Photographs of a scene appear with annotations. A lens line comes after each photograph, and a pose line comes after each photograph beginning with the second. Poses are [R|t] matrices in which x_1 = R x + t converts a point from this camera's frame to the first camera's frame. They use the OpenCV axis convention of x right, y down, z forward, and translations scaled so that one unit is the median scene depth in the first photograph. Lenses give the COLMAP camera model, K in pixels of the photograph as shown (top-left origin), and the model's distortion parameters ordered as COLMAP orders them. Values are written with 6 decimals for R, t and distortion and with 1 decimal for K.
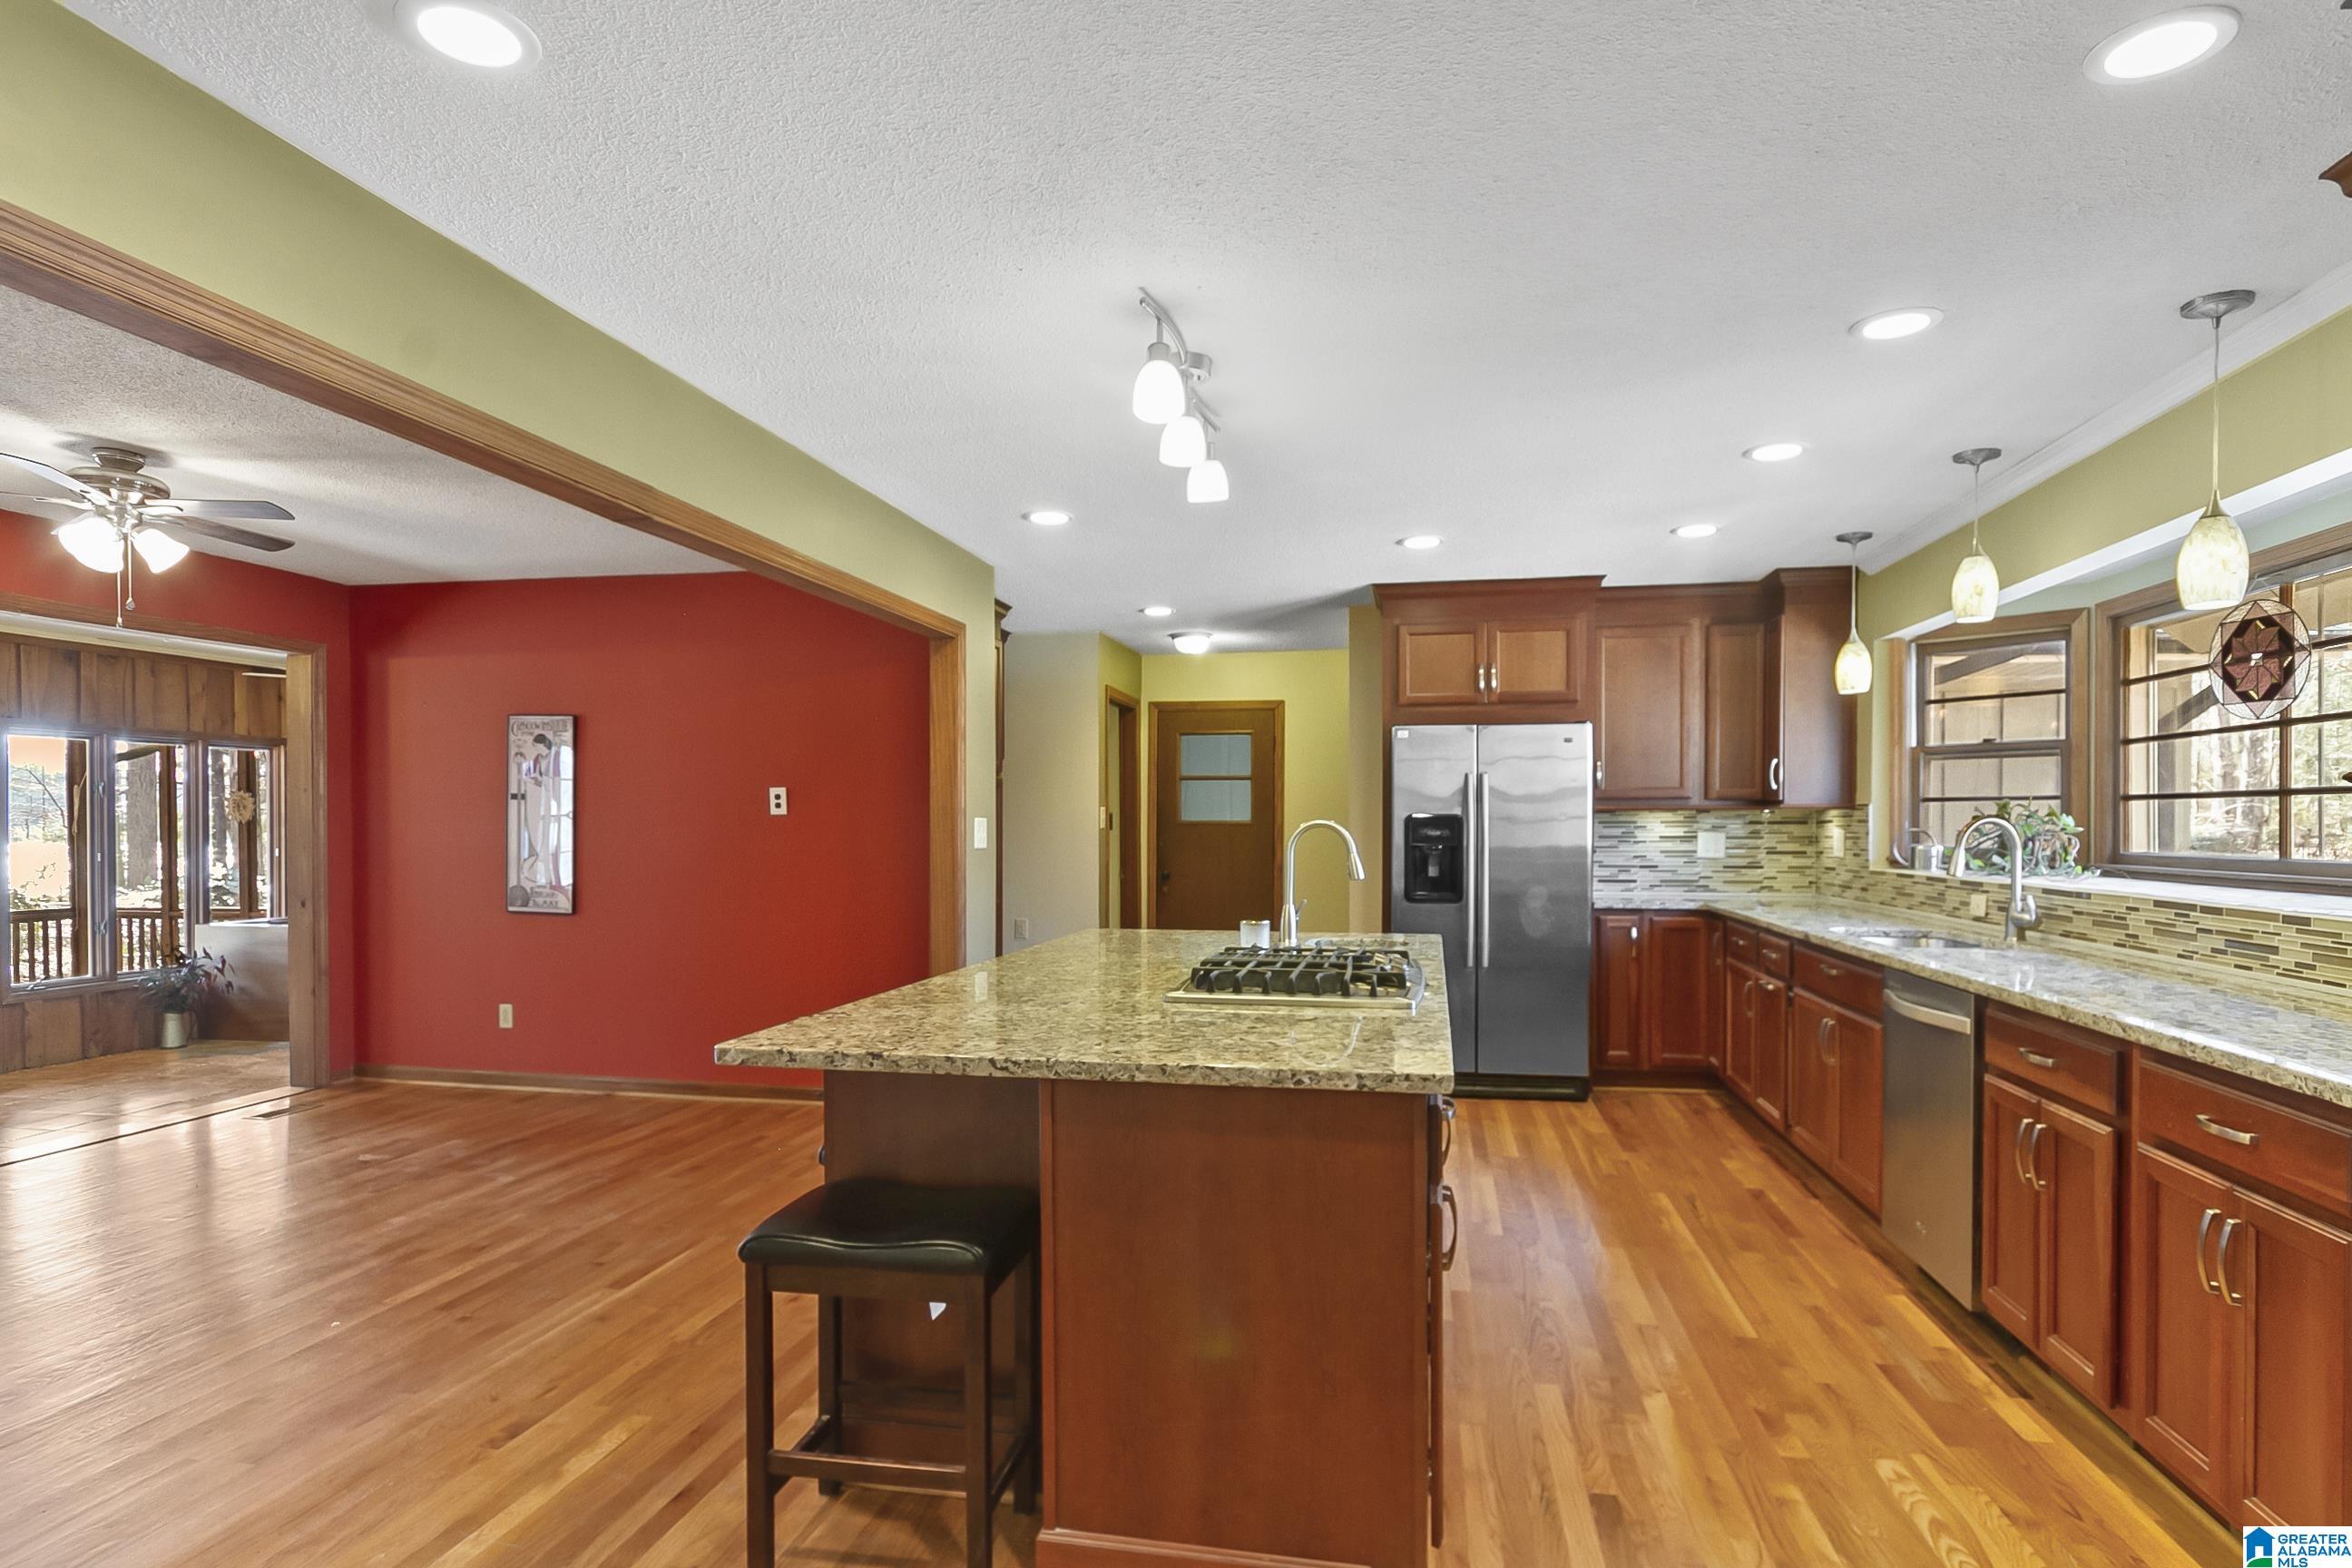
lens RADIAL K [[1228.0, 0, 1181.9], [0, 1228.0, 833.0], [0, 0, 1]] dist [-0.000392, -0.000090]
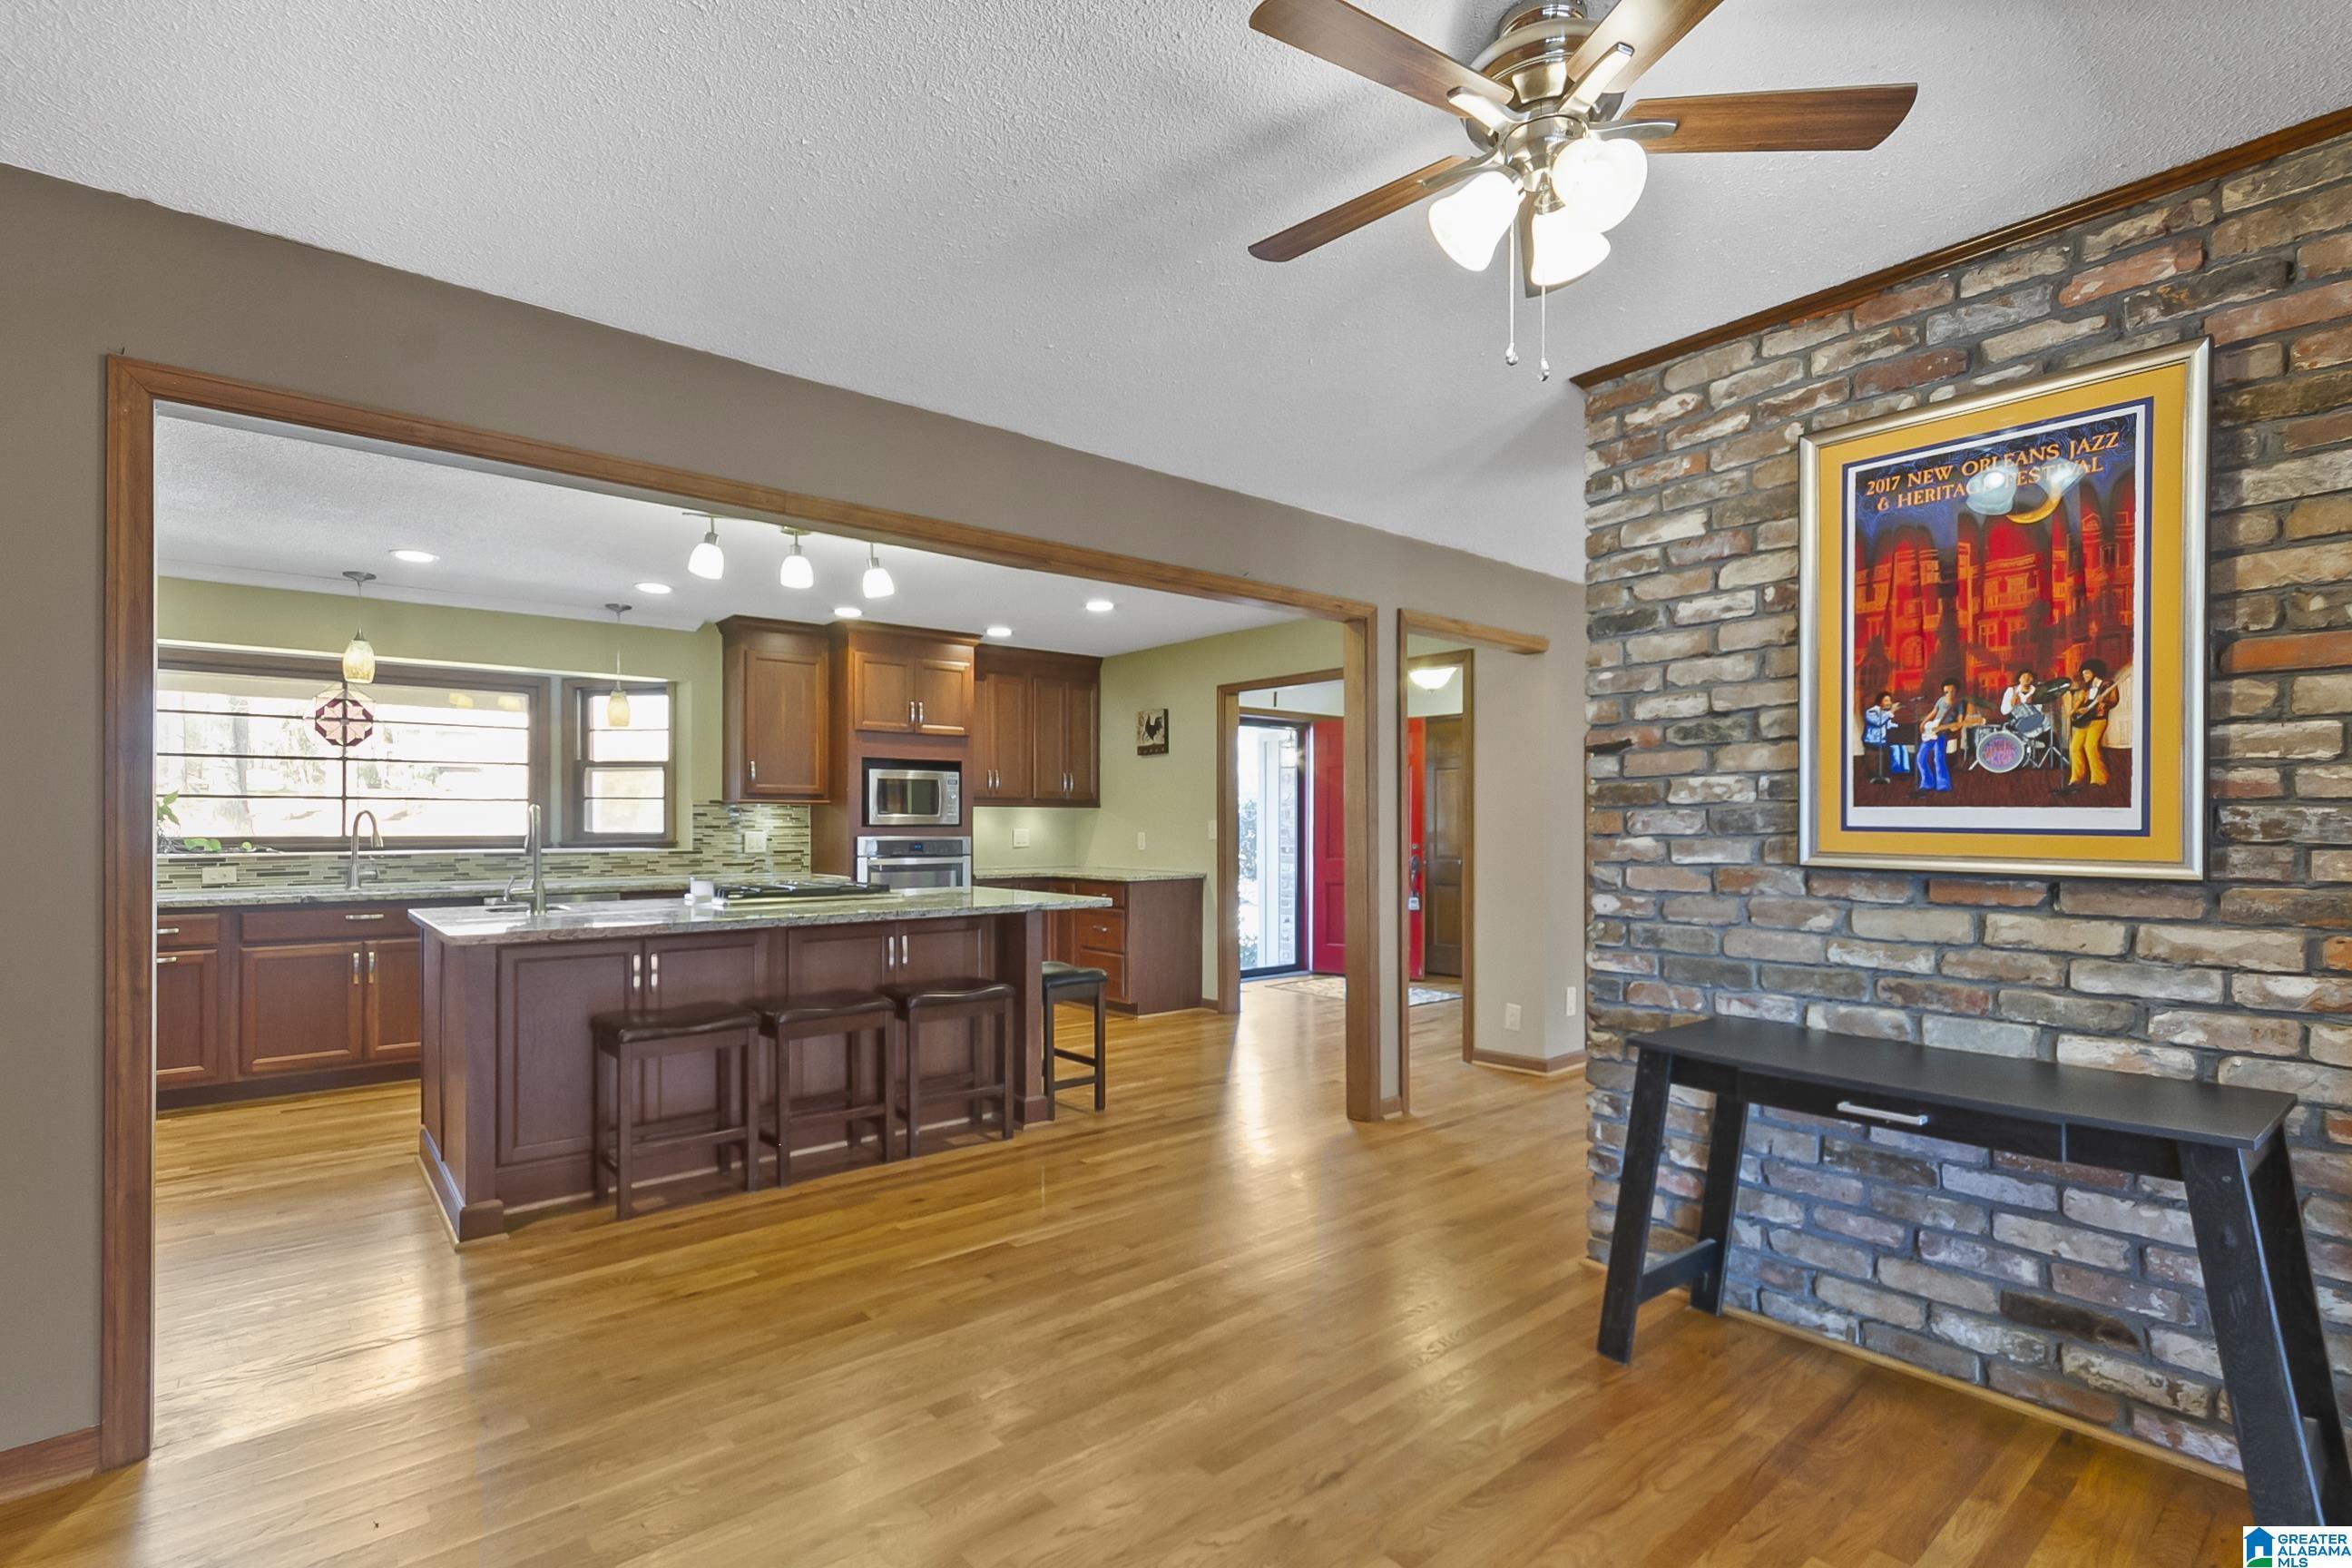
lens RADIAL K [[1100.1, 0, 1192.2], [0, 1100.1, 824.4], [0, 0, 1]] dist [0.006512, 0.000664]
pose [[-0.780296, 0.002257, 0.625406, -0.684854], [0.006995, 0.999962, 0.005118, 0.003825], [-0.625371, 0.008368, -0.780283, 0.952444]]
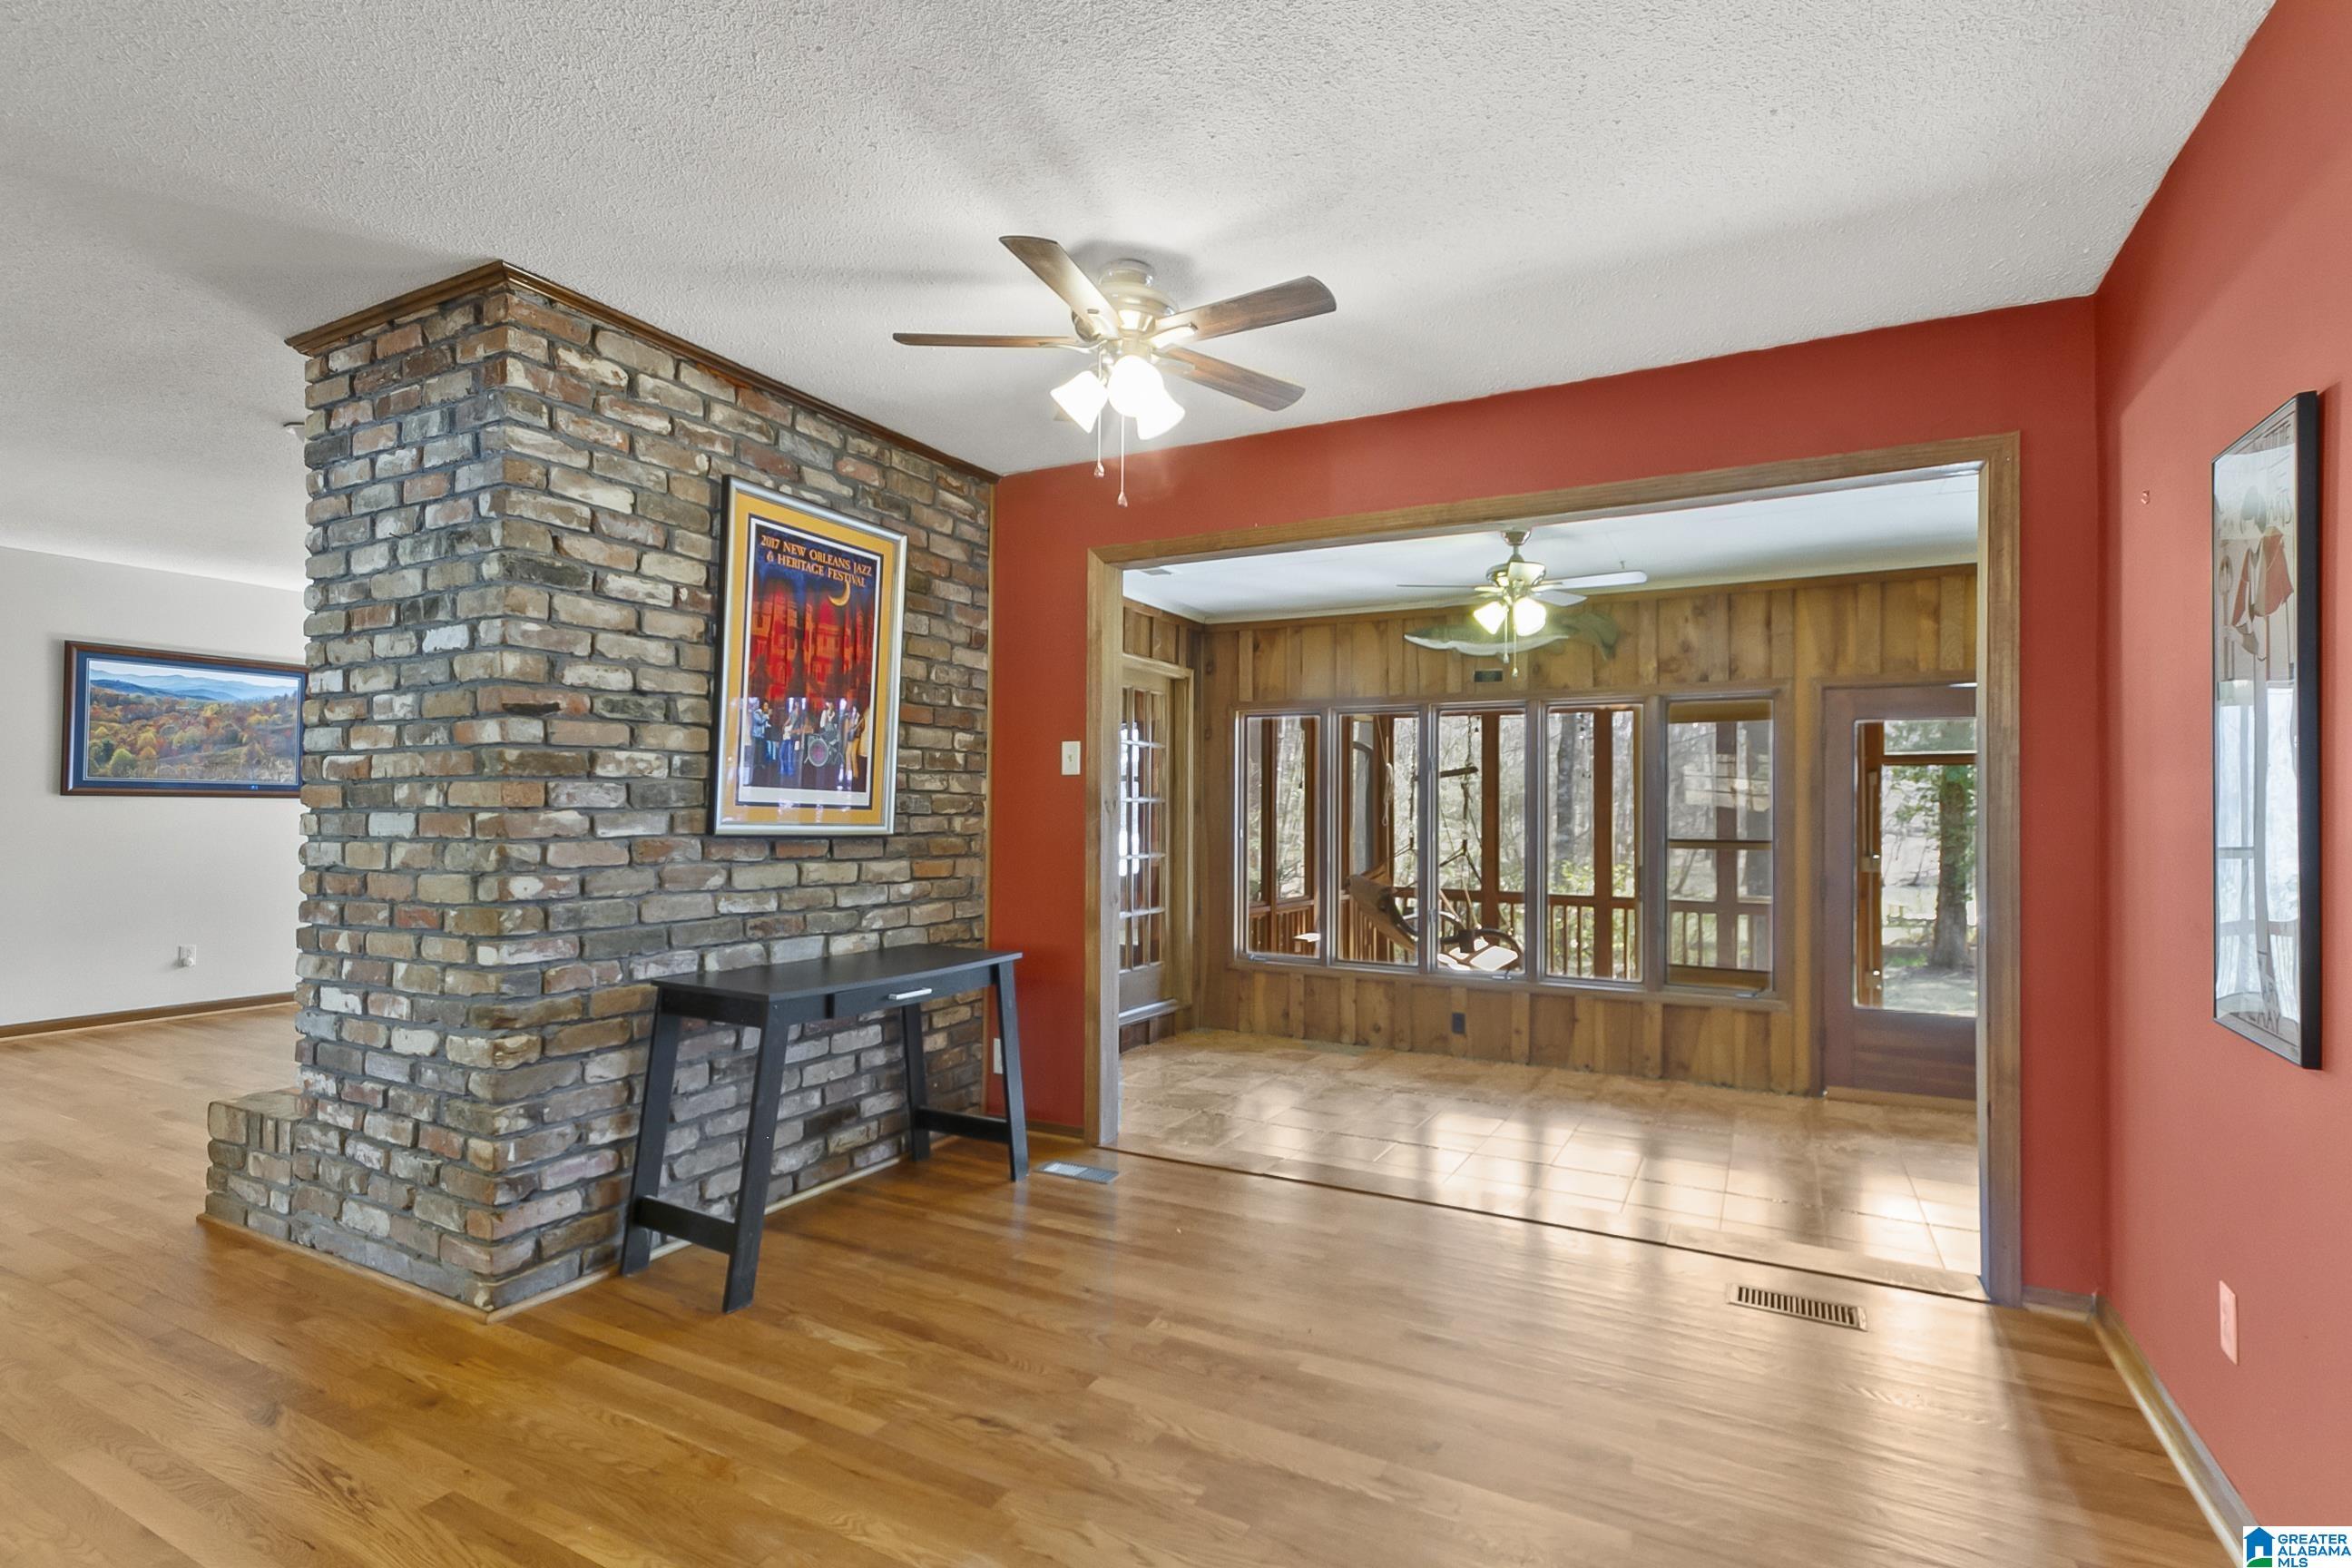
lens RADIAL K [[1109.7, 0, 1177.8], [0, 1109.7, 797.3], [0, 0, 1]] dist [0.008798, 0.000276]
pose [[-0.296323, -0.015123, -0.954968, -0.160685], [-0.017478, 0.999793, -0.010410, 0.008322], [0.954928, 0.013606, -0.296526, 0.819902]]
